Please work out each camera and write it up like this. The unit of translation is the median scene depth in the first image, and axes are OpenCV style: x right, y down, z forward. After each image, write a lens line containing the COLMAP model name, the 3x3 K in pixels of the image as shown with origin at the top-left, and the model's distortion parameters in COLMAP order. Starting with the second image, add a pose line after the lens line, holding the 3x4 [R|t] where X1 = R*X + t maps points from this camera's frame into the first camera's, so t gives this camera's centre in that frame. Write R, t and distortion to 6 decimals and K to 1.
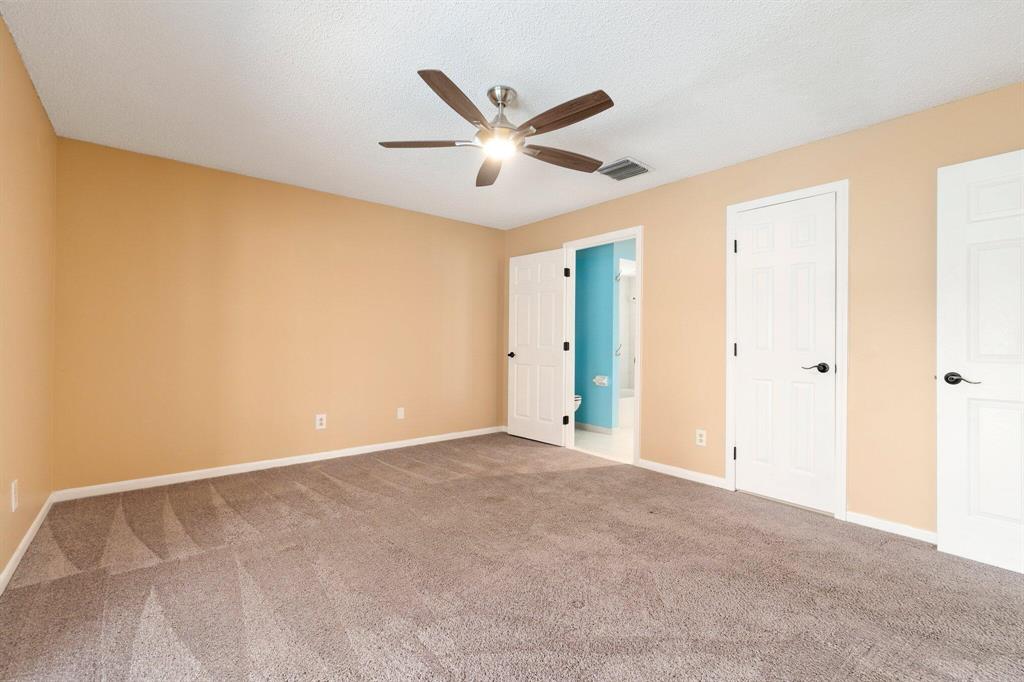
lens RADIAL K [[437.0, 0, 506.9], [0, 437.0, 339.2], [0, 0, 1]] dist [-0.008620, 0.000047]
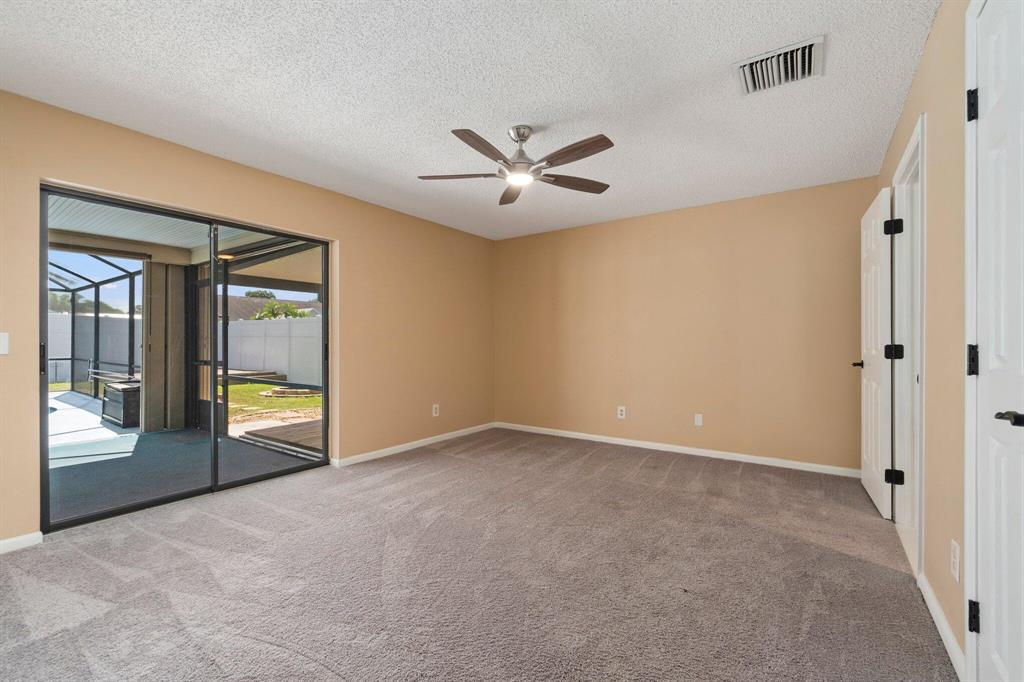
lens RADIAL K [[443.3, 0, 512.0], [0, 443.3, 341.0], [0, 0, 1]] dist [-0.012742, -0.000113]
pose [[0.260242, -0.012191, -0.965466, 0.769192], [0.005375, 0.999923, -0.011177, 0.007204], [0.965528, -0.002280, 0.260288, 0.458633]]
